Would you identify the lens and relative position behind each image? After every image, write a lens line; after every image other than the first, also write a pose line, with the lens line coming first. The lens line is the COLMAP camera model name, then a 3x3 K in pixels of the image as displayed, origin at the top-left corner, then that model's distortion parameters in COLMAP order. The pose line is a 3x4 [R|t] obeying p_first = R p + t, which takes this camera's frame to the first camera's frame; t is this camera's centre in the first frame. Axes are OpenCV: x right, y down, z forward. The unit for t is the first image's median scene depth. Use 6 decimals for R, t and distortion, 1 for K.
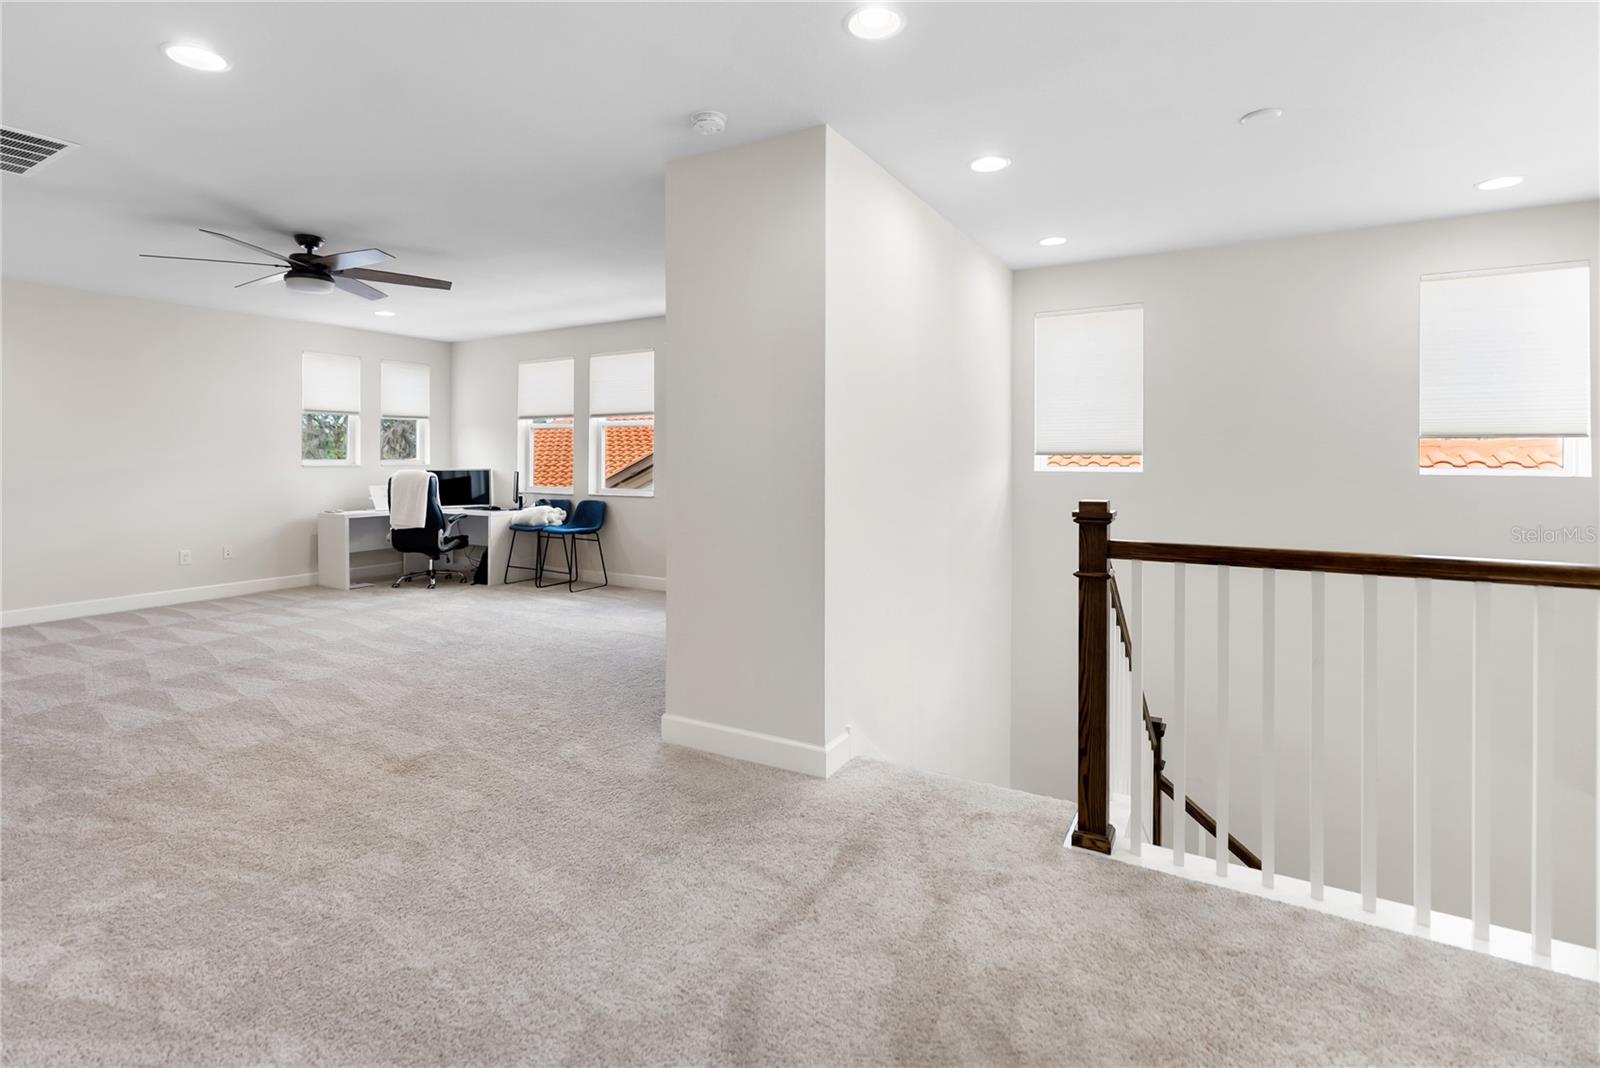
lens RADIAL K [[742.0, 0, 793.1], [0, 742.0, 453.0], [0, 0, 1]] dist [-0.000435, -0.000178]
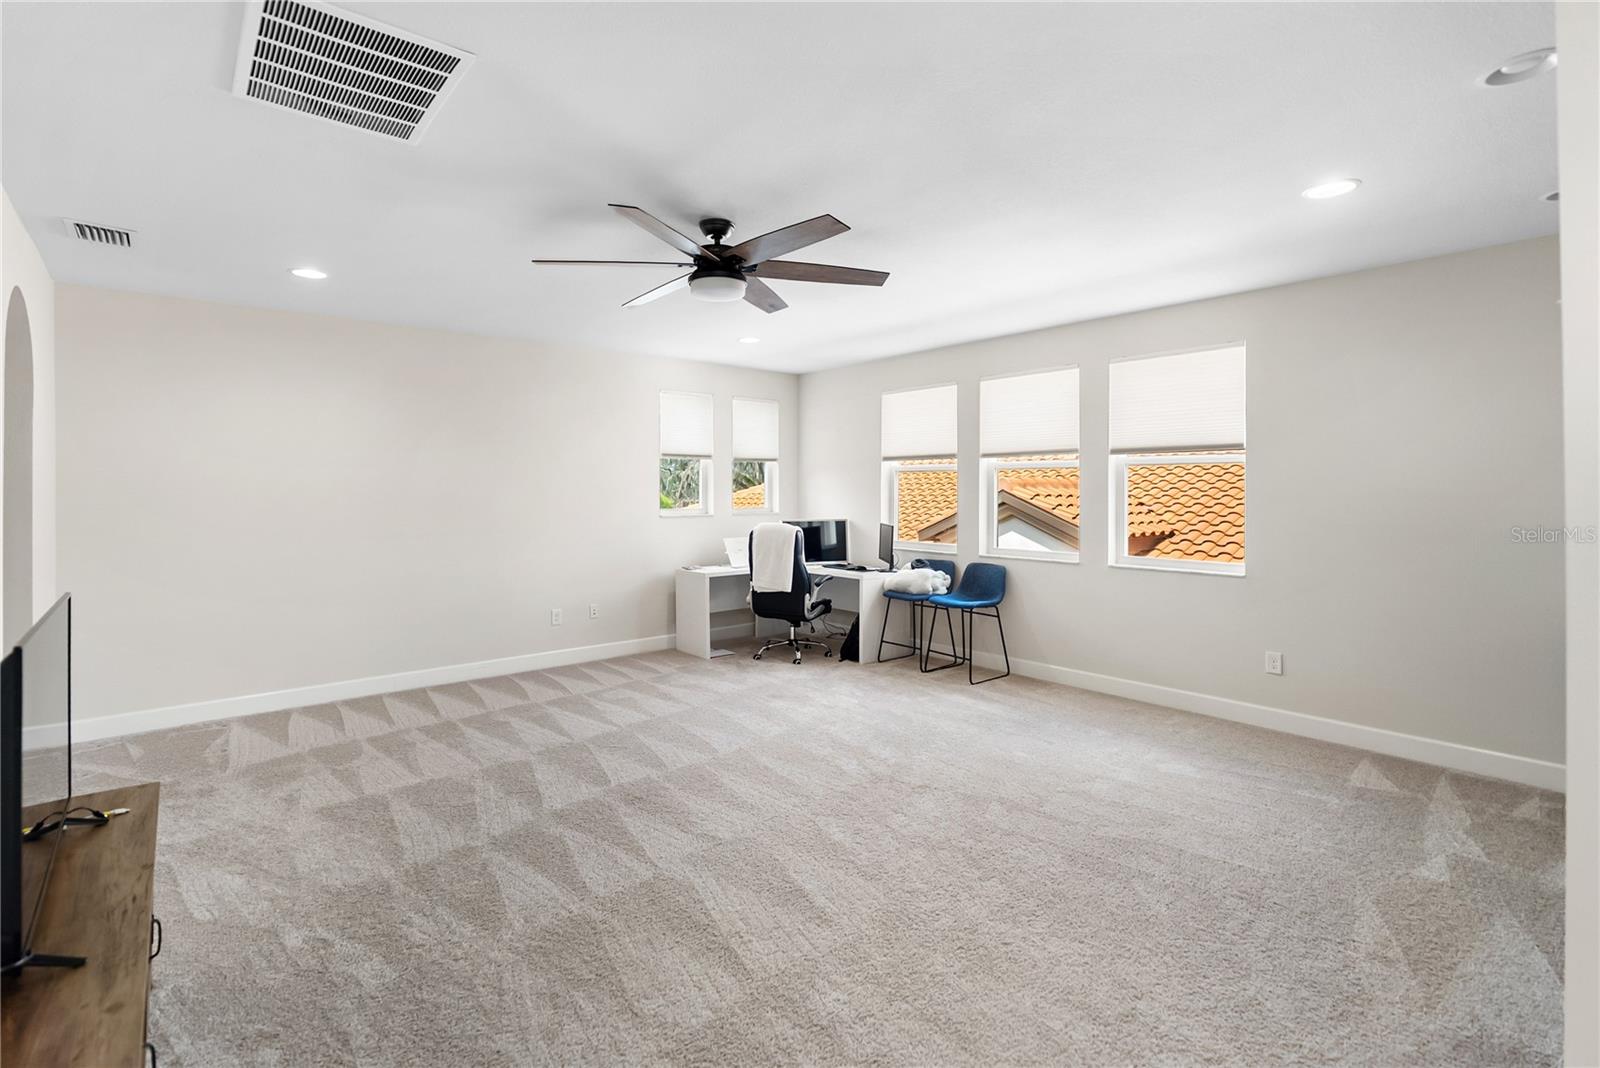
lens RADIAL K [[740.5, 0, 804.1], [0, 740.5, 489.0], [0, 0, 1]] dist [0.000046, -0.000033]
pose [[0.946139, -0.000512, -0.323760, -0.206124], [0.001891, 0.999990, 0.003946, -0.018875], [0.323755, -0.004345, 0.946131, 0.206054]]
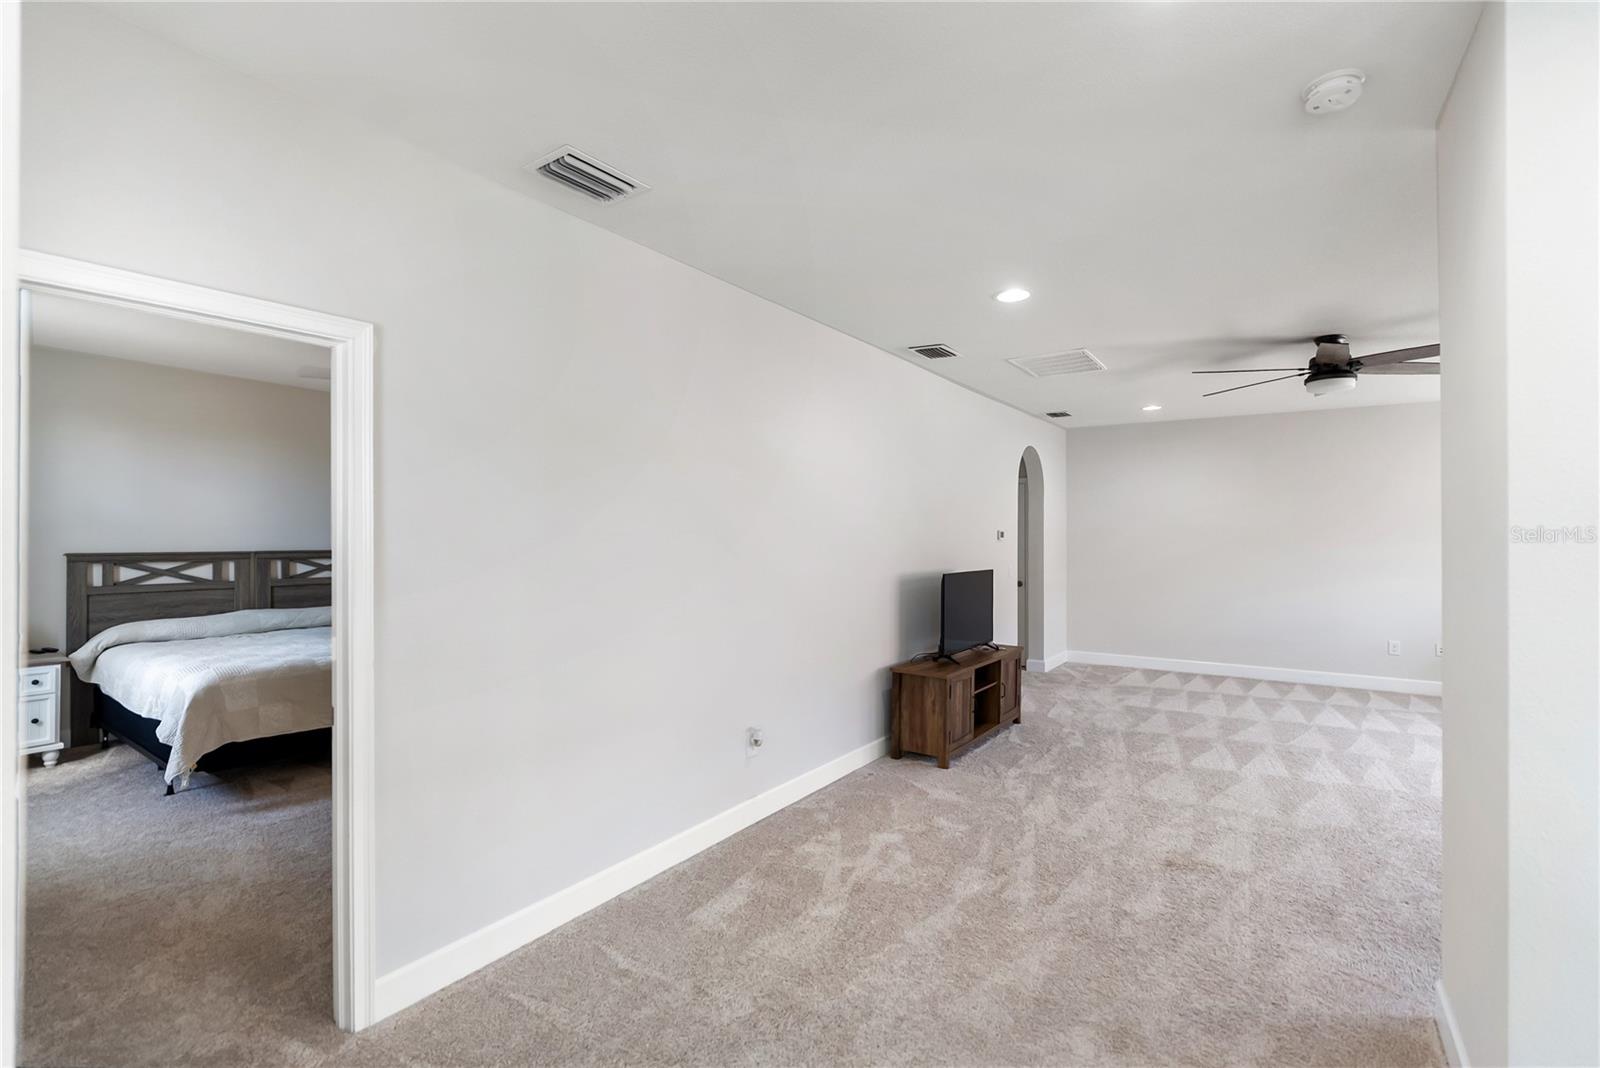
lens RADIAL K [[728.4, 0, 800.0], [0, 728.4, 534.0], [0, 0, 1]] dist [0.000737, 0.000029]
pose [[-0.064097, -0.002008, -0.997942, 0.225956], [0.009261, 0.999954, -0.002606, -0.019305], [0.997901, -0.009409, -0.064075, 0.220838]]
